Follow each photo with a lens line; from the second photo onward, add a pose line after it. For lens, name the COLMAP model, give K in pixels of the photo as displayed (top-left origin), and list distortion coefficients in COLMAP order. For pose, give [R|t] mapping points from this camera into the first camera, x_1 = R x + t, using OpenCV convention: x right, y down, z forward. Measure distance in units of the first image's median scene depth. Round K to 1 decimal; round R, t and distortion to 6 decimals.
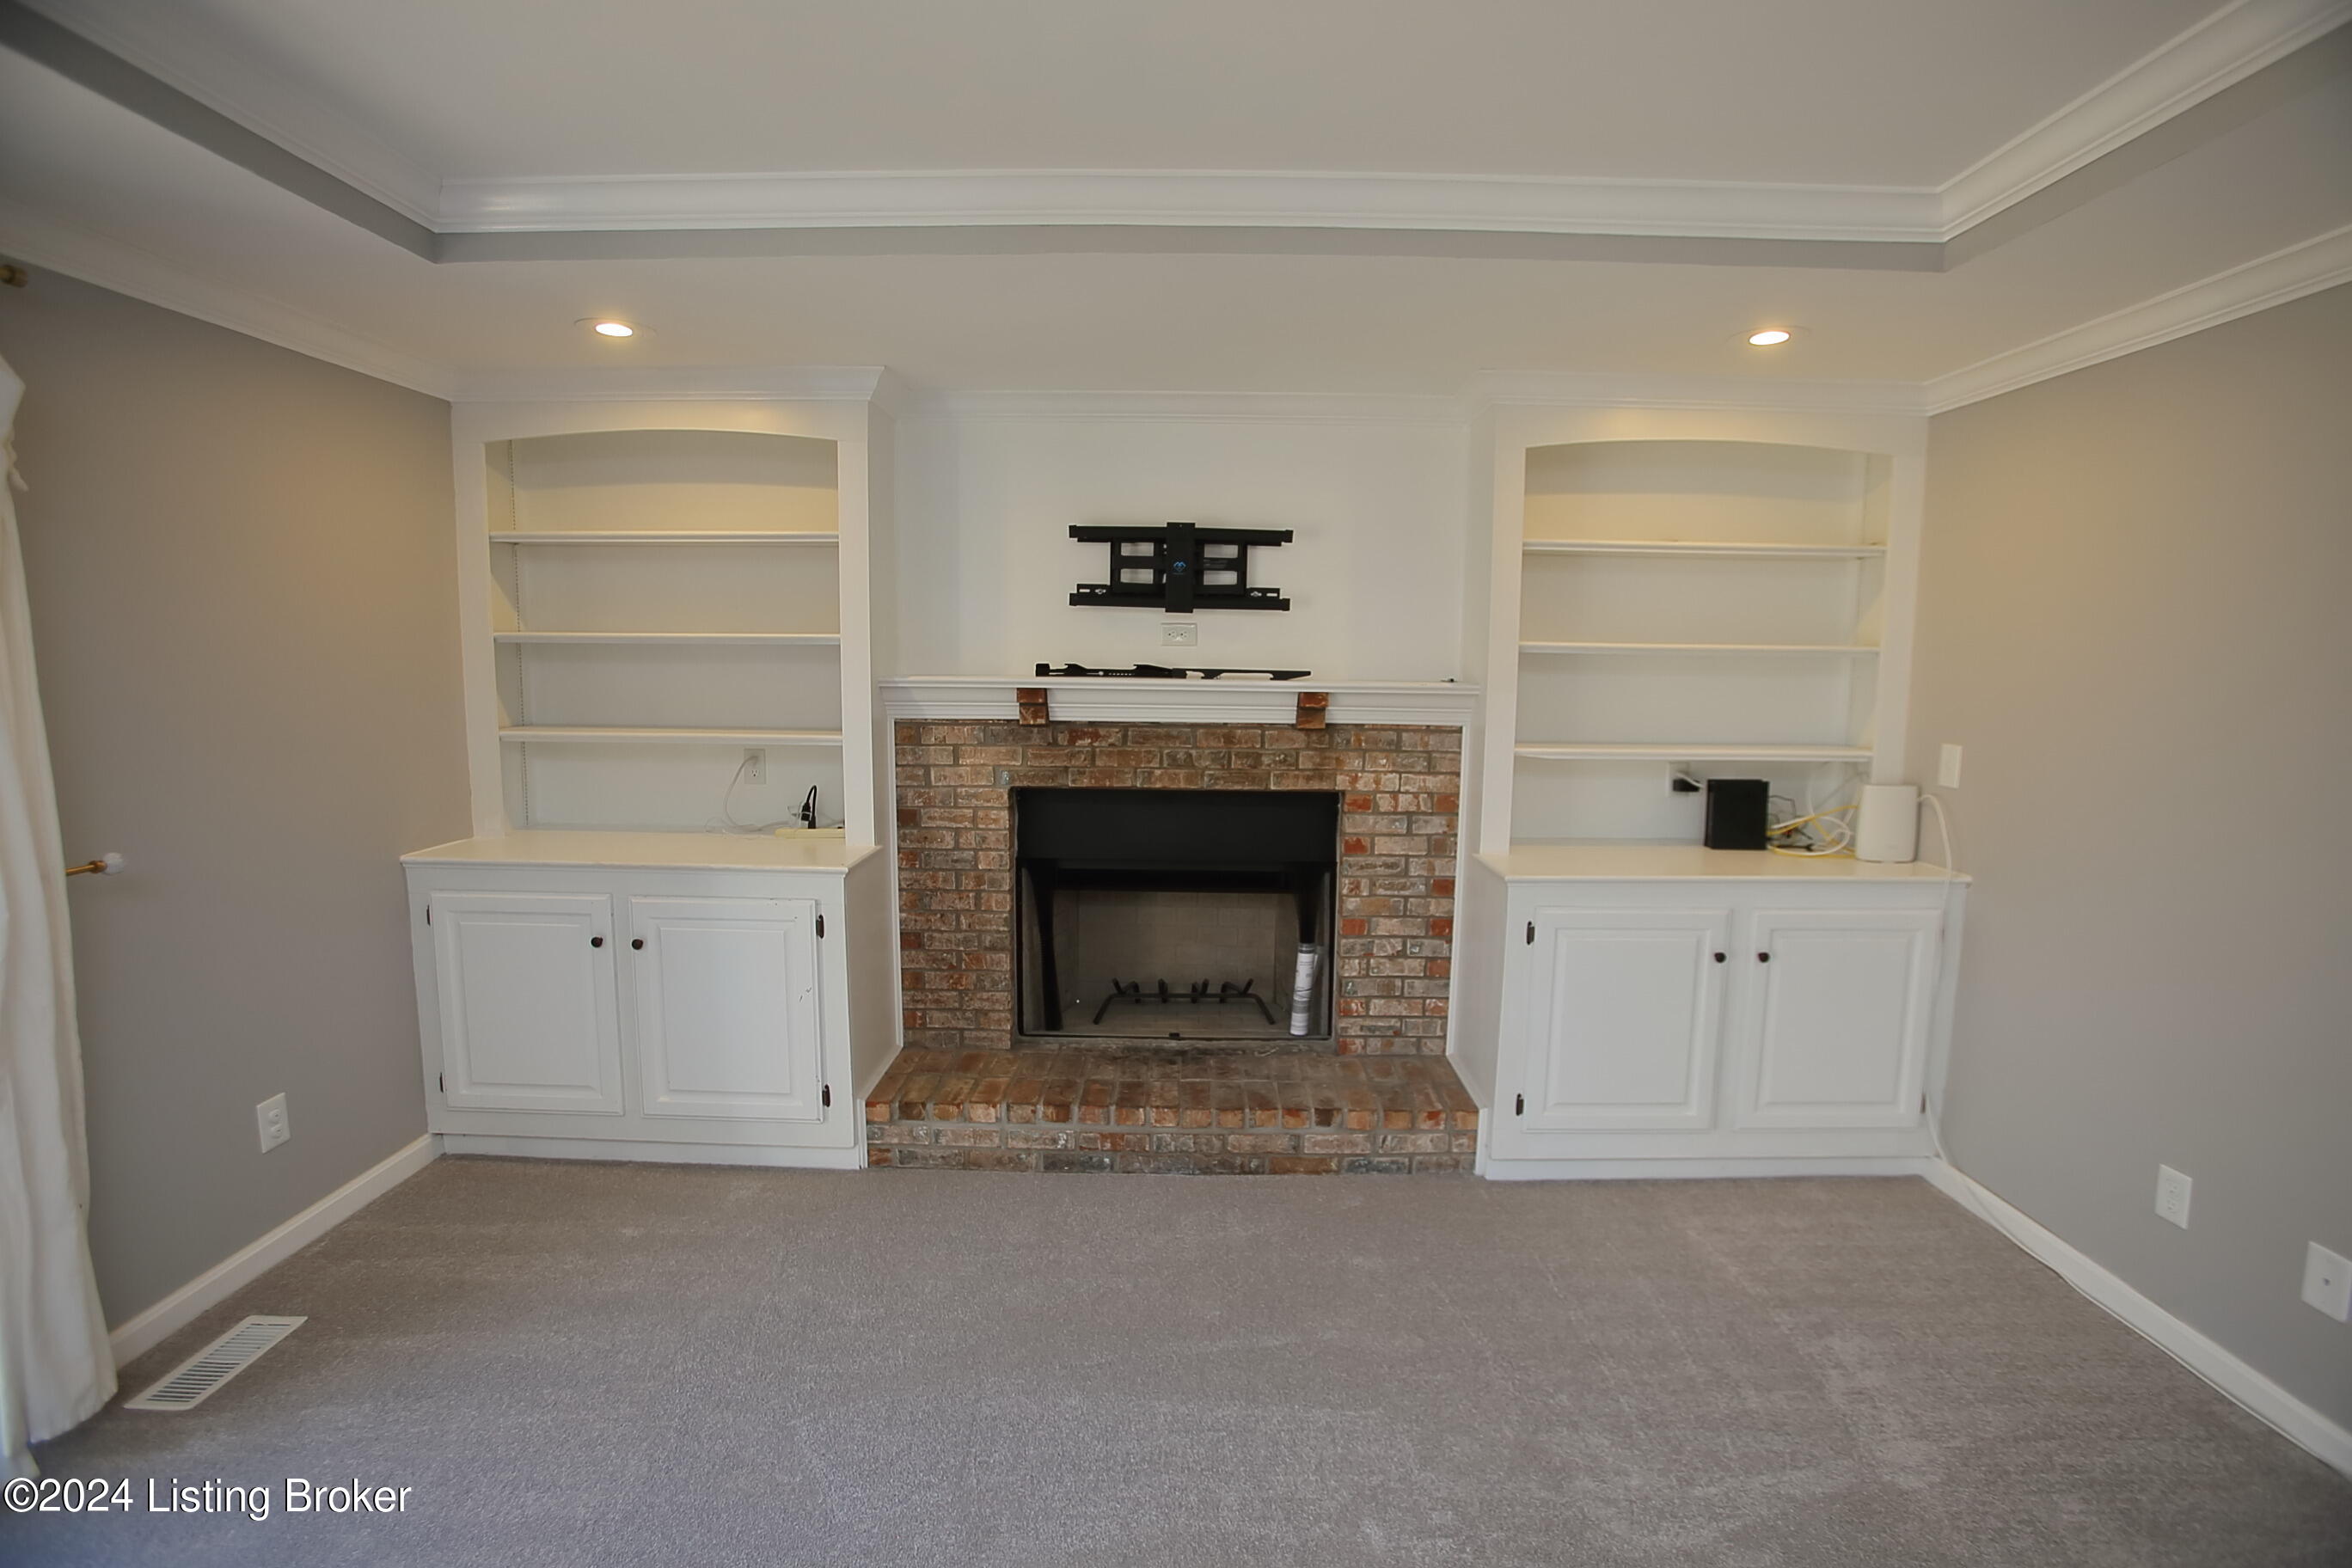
lens RADIAL K [[1099.7, 0, 1180.3], [0, 1099.7, 776.7], [0, 0, 1]] dist [-0.063267, 0.021393]
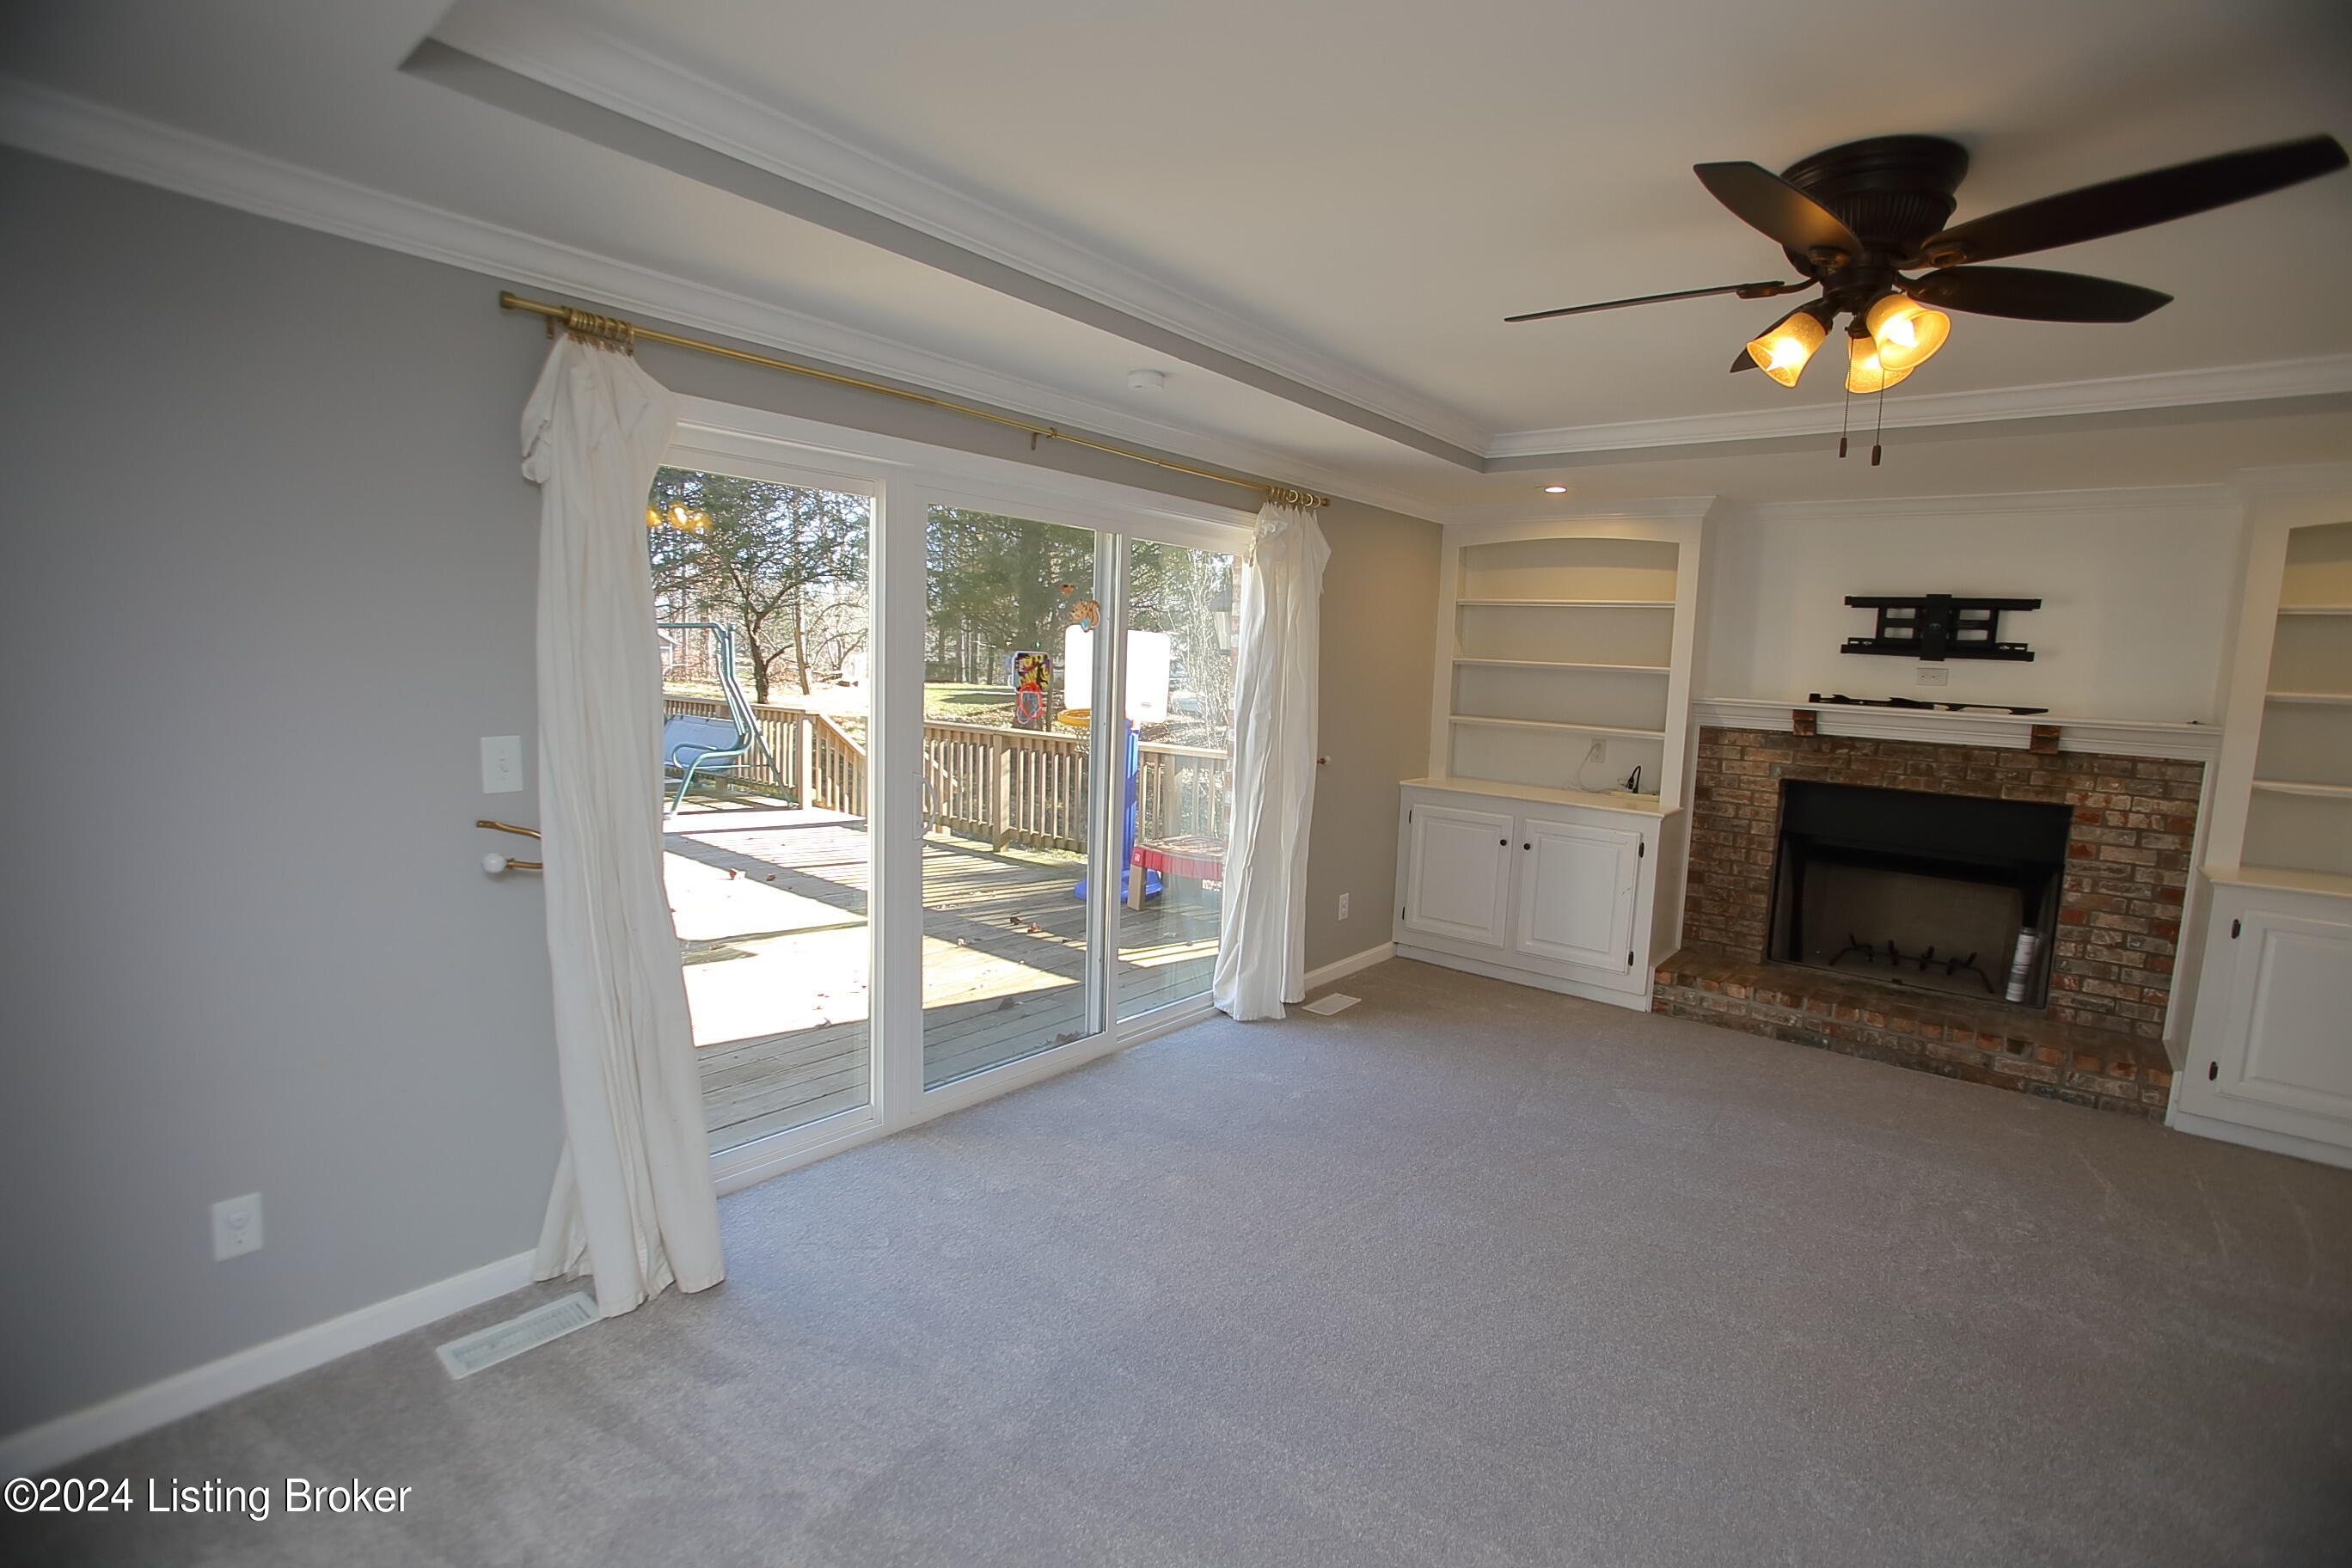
lens RADIAL K [[1099.7, 0, 1158.5], [0, 1099.7, 778.9], [0, 0, 1]] dist [-0.063267, 0.021393]
pose [[0.778135, 0.087965, -0.621907, 0.088209], [-0.101433, 0.994747, 0.013787, 0.072832], [0.619852, 0.052353, 0.782970, -0.602646]]
